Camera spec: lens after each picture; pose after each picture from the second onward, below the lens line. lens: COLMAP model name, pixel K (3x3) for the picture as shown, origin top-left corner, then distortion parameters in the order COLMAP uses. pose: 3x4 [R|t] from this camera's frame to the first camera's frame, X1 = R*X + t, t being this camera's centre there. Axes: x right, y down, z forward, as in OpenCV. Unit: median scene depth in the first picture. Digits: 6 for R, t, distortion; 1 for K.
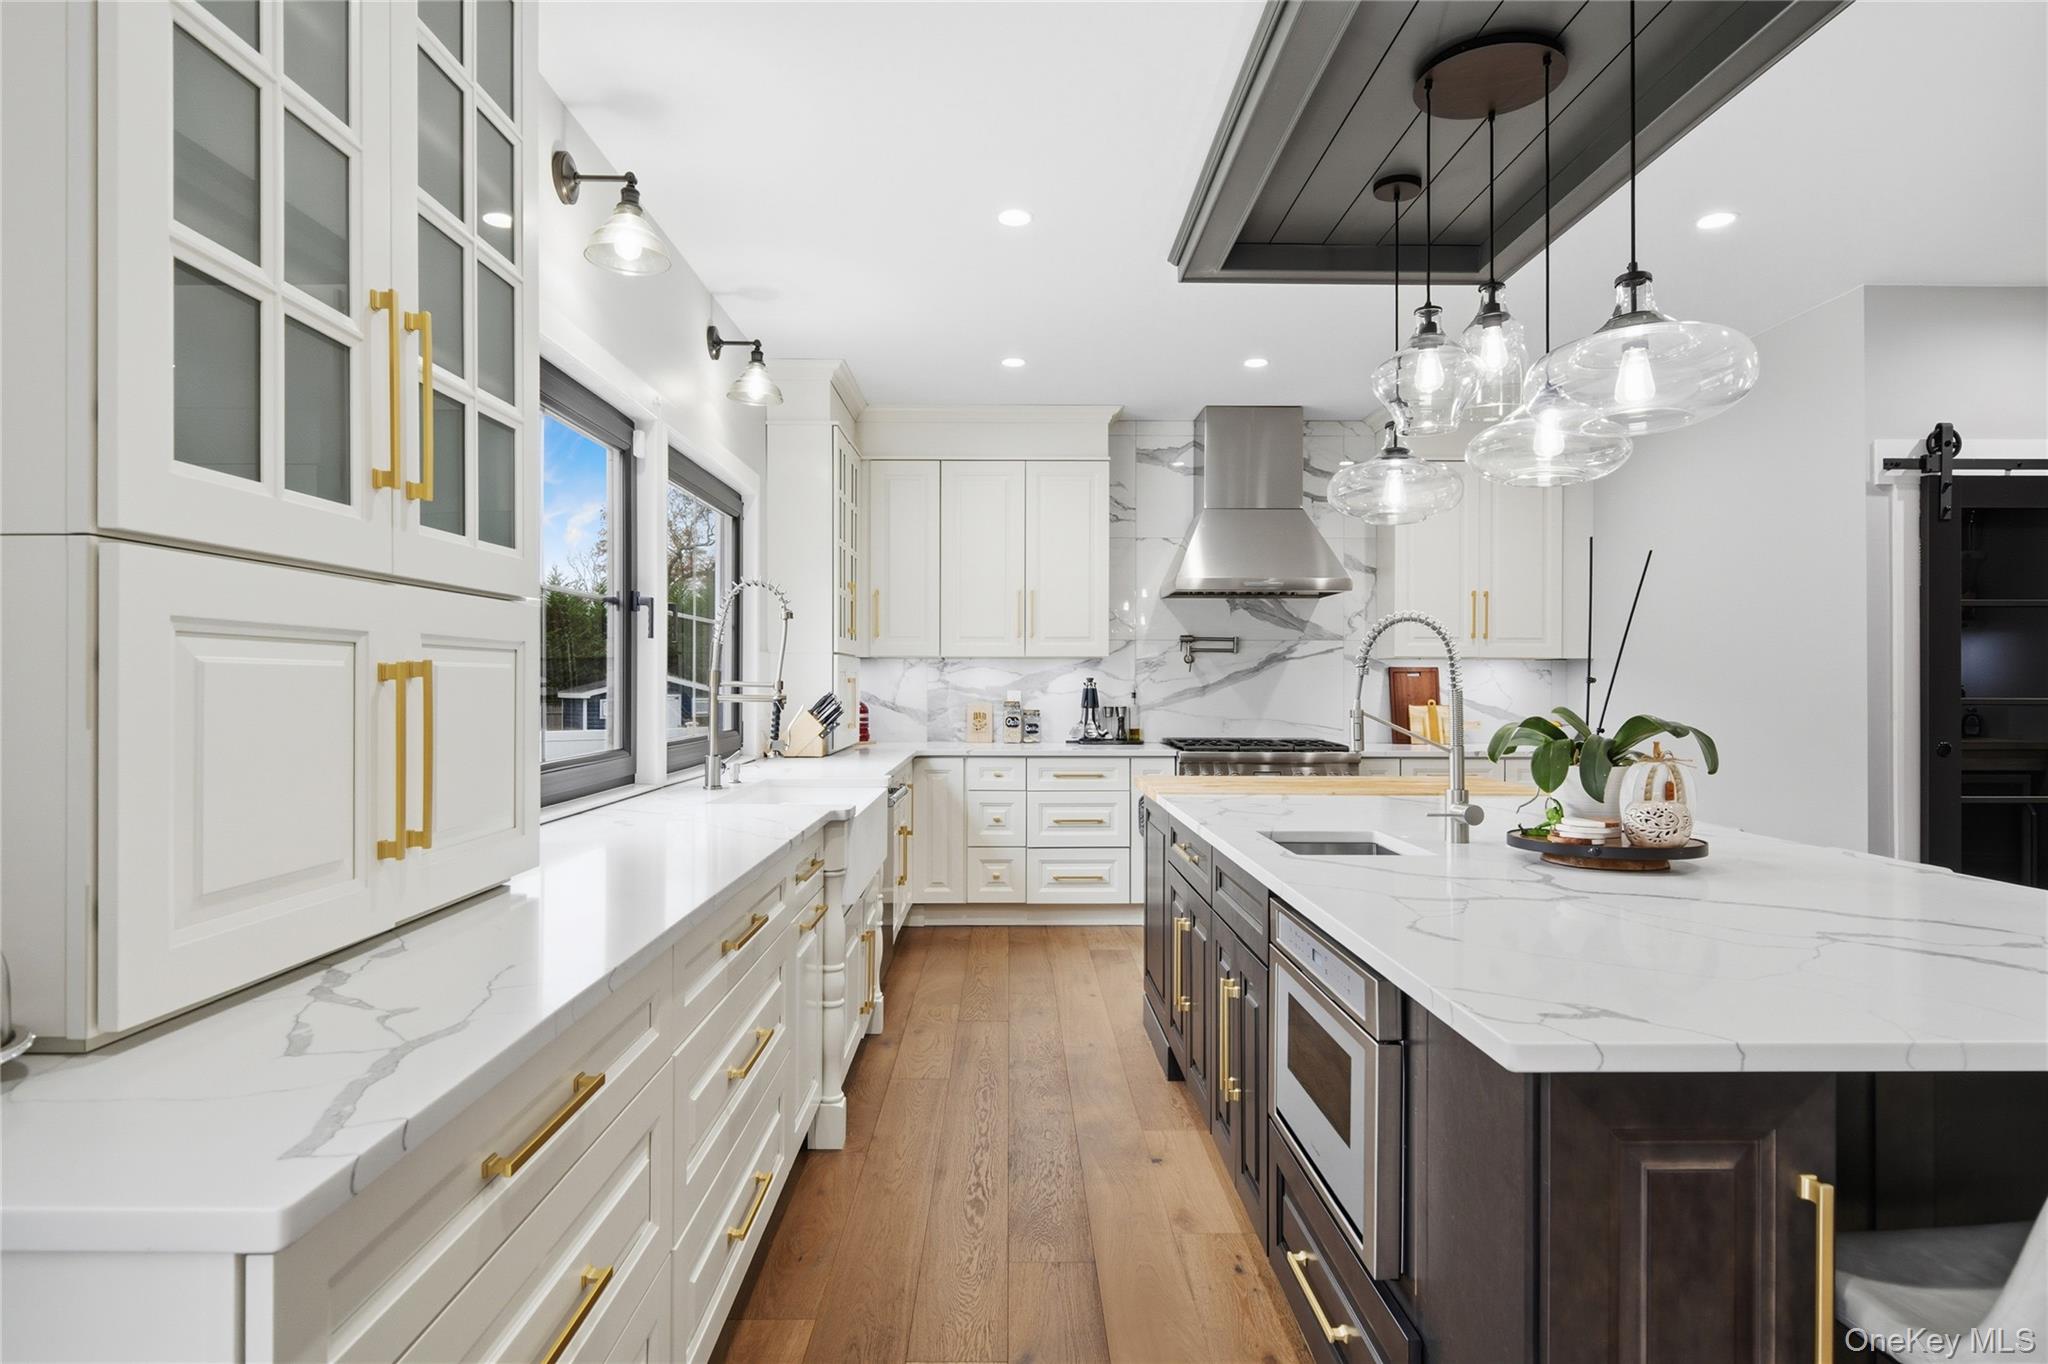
lens RADIAL K [[1115.4, 0, 1022.3], [0, 1115.4, 678.5], [0, 0, 1]] dist [0.009093, -0.007404]
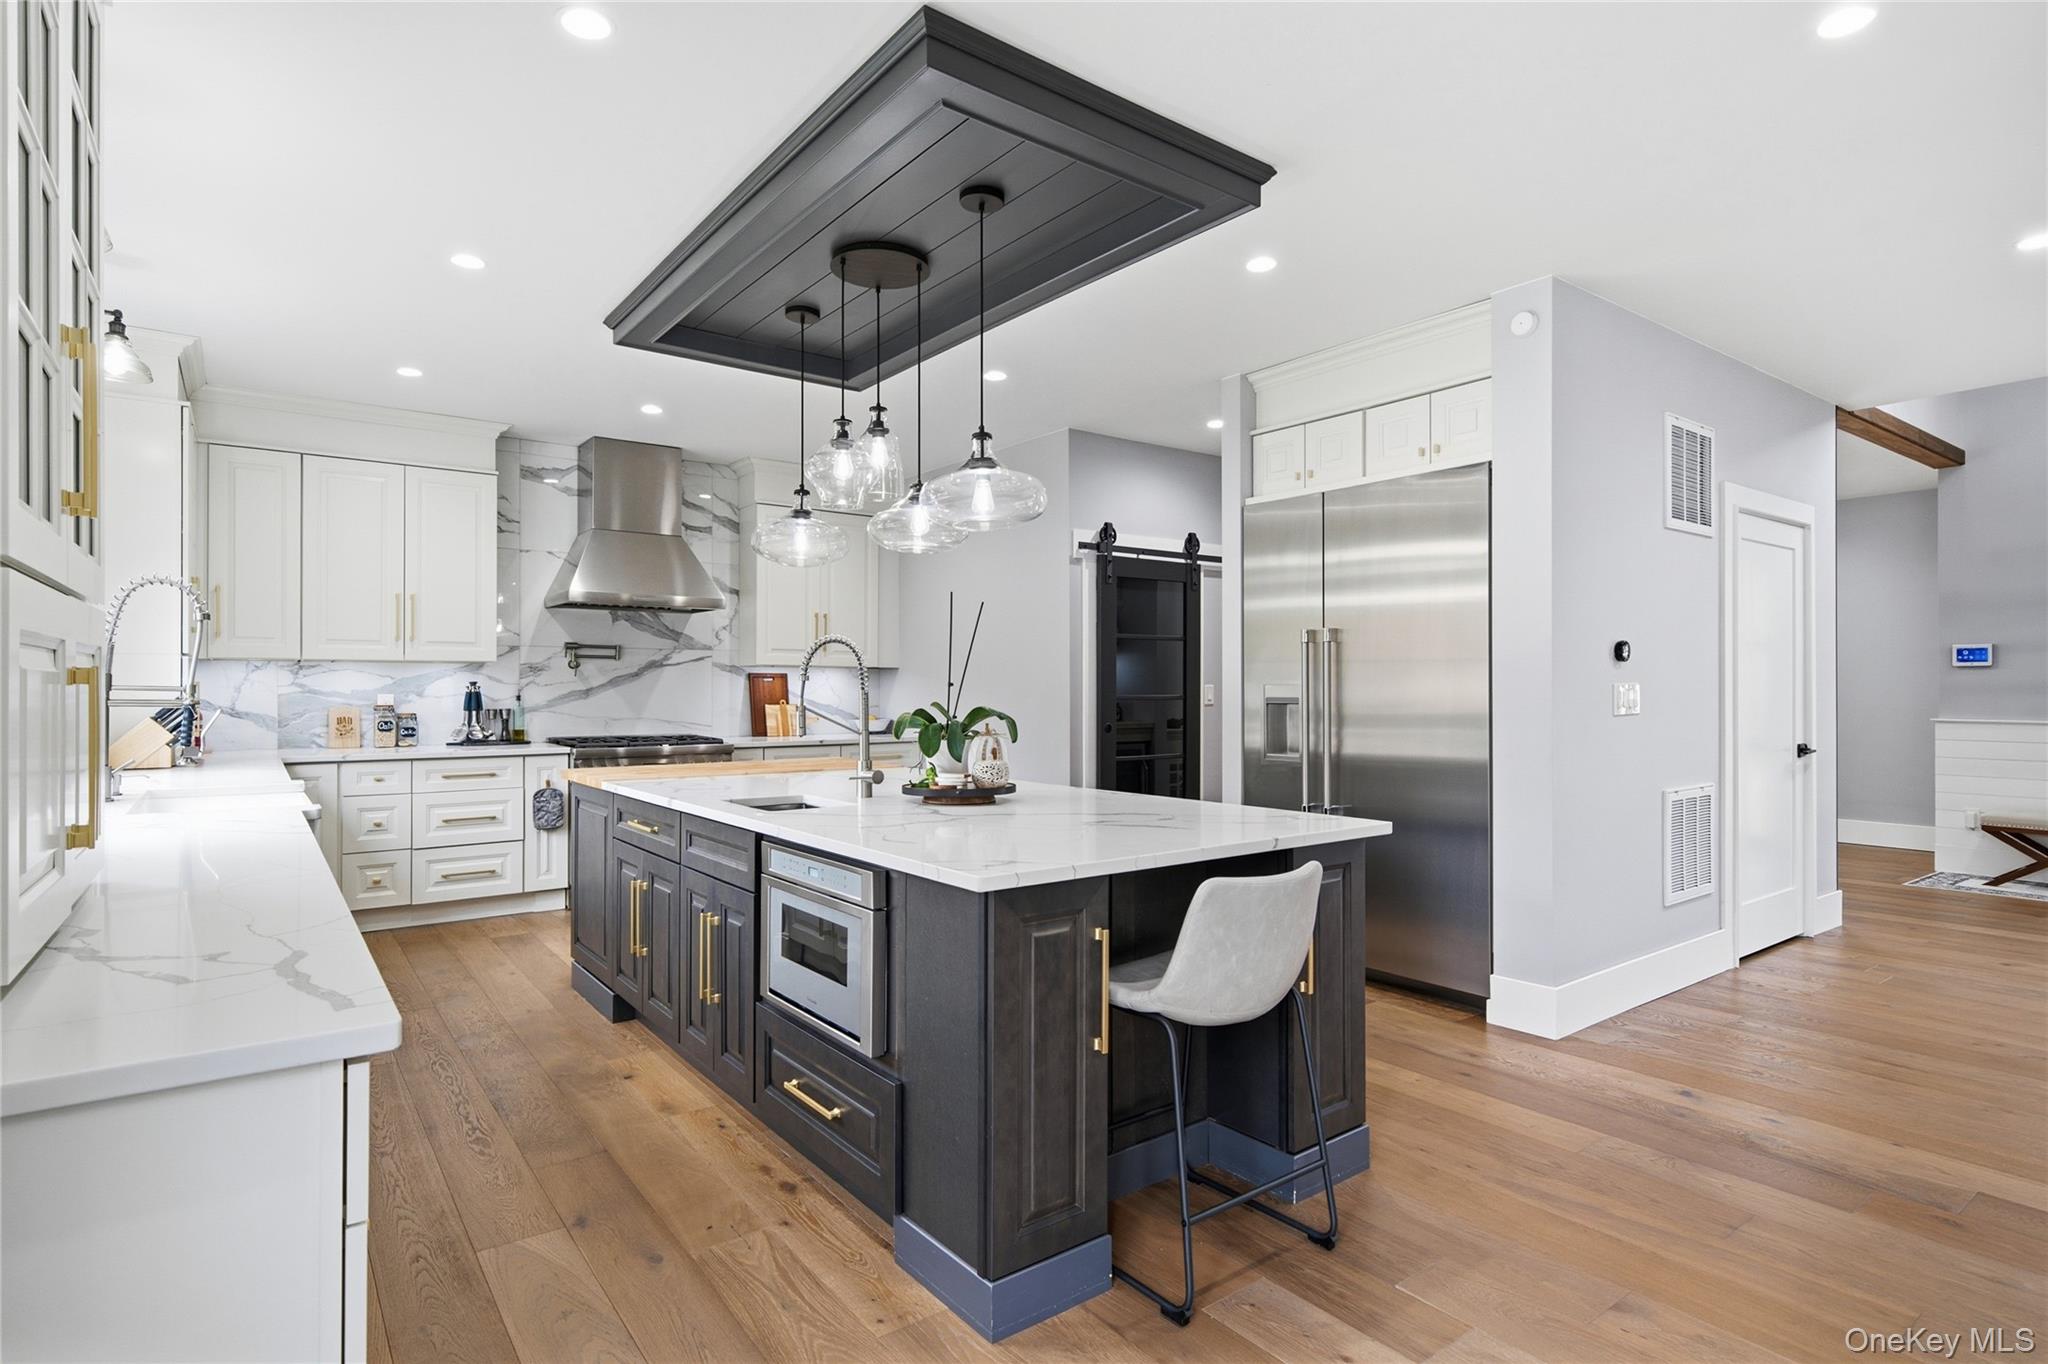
lens RADIAL K [[1036.8, 0, 1015.0], [0, 1036.8, 684.9], [0, 0, 1]] dist [0.005644, 0.001200]
pose [[0.813245, -0.000604, 0.581921, -0.137082], [-0.001138, 0.999996, 0.002629, -0.000939], [-0.581920, -0.002801, 0.813241, -0.118135]]
